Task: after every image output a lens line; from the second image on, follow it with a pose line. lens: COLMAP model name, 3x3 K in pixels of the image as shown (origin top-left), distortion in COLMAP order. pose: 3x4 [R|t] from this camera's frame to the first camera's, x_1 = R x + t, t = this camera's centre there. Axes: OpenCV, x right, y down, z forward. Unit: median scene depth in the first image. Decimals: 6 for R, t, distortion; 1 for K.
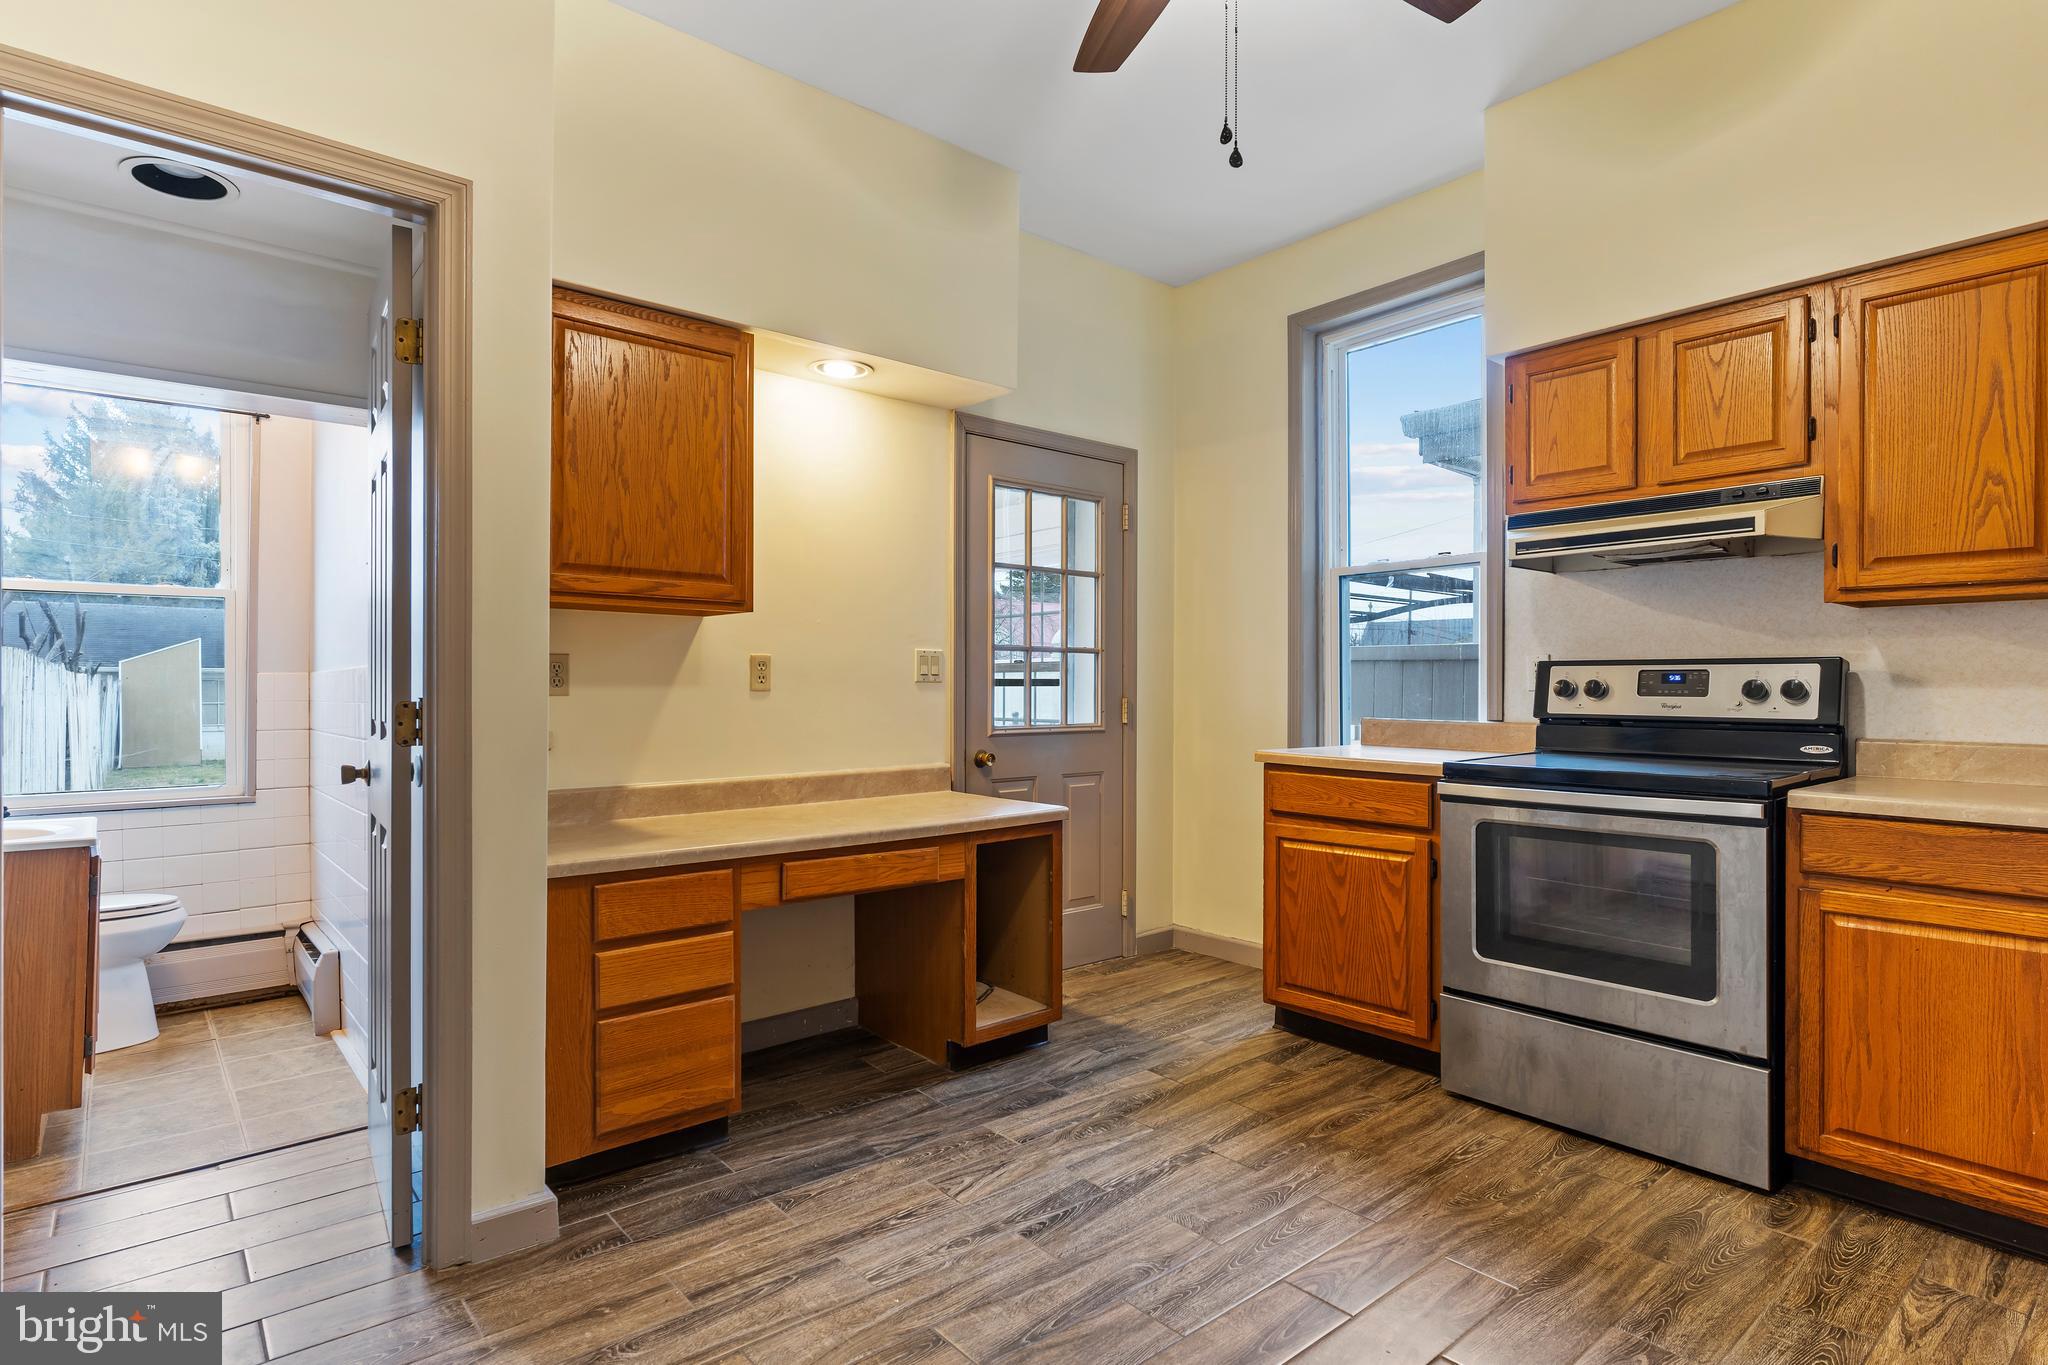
lens RADIAL K [[1042.0, 0, 1003.1], [0, 1042.0, 682.8], [0, 0, 1]] dist [0.000433, 0.001316]
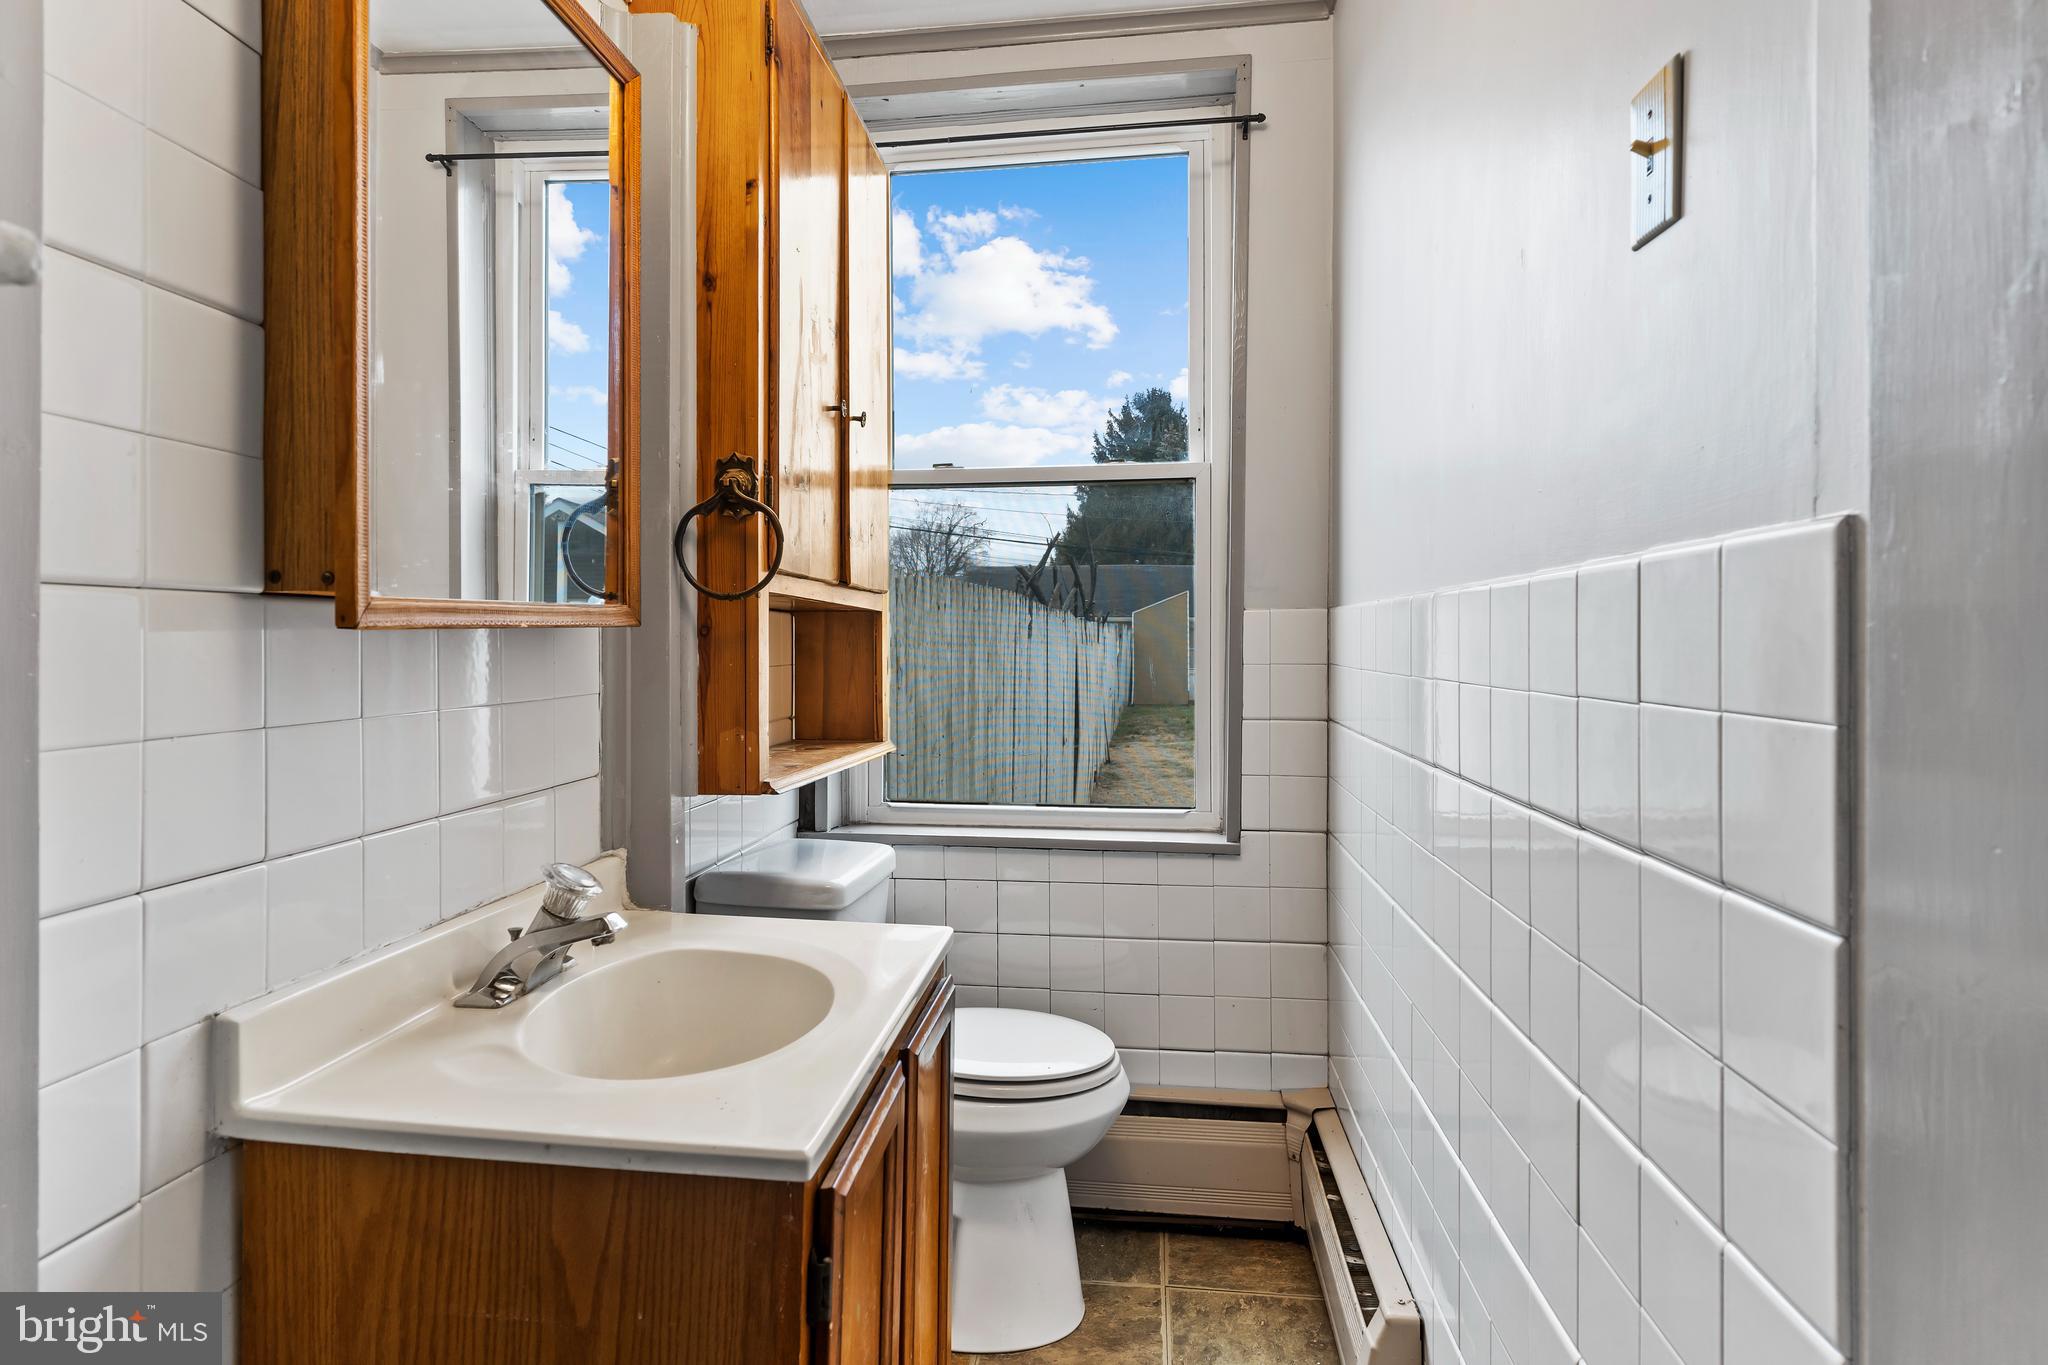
lens RADIAL K [[1042.0, 0, 1003.1], [0, 1042.0, 682.8], [0, 0, 1]] dist [0.000433, 0.001316]
pose [[0.671708, 0.032855, -0.740087, -0.208244], [0.004972, 0.998794, 0.048853, 0.000363], [0.740799, -0.036494, 0.670734, 0.285163]]
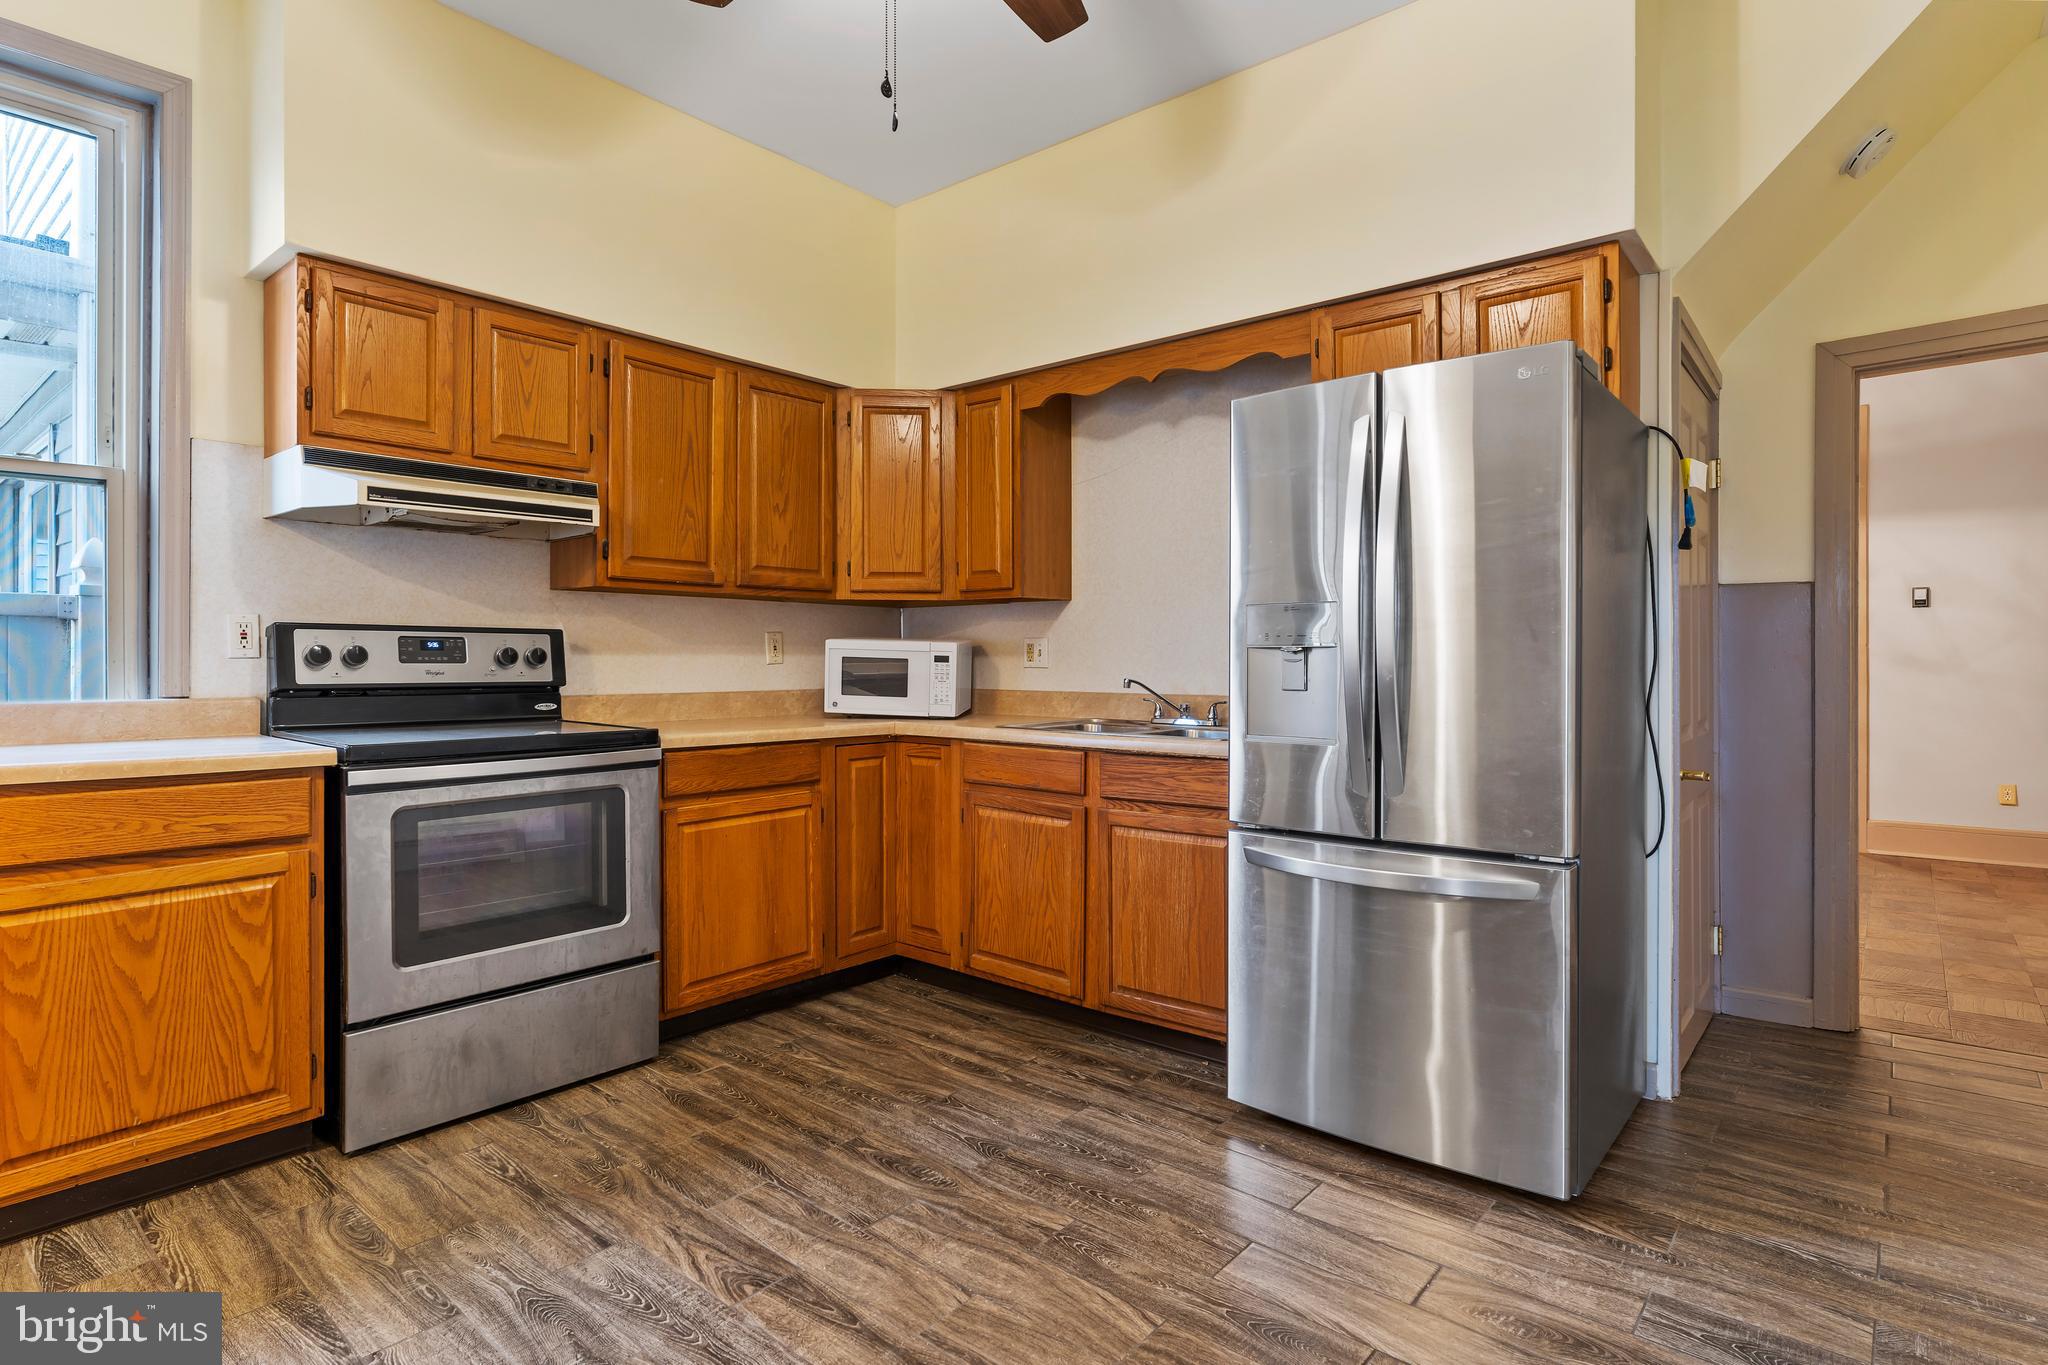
lens RADIAL K [[1048.8, 0, 1021.3], [0, 1048.8, 654.5], [0, 0, 1]] dist [0.001070, 0.000778]
pose [[-0.170618, 0.002625, 0.985334, -0.495611], [-0.004588, 0.999983, -0.003459, 0.006121], [-0.985327, -0.005111, -0.170603, 0.669119]]
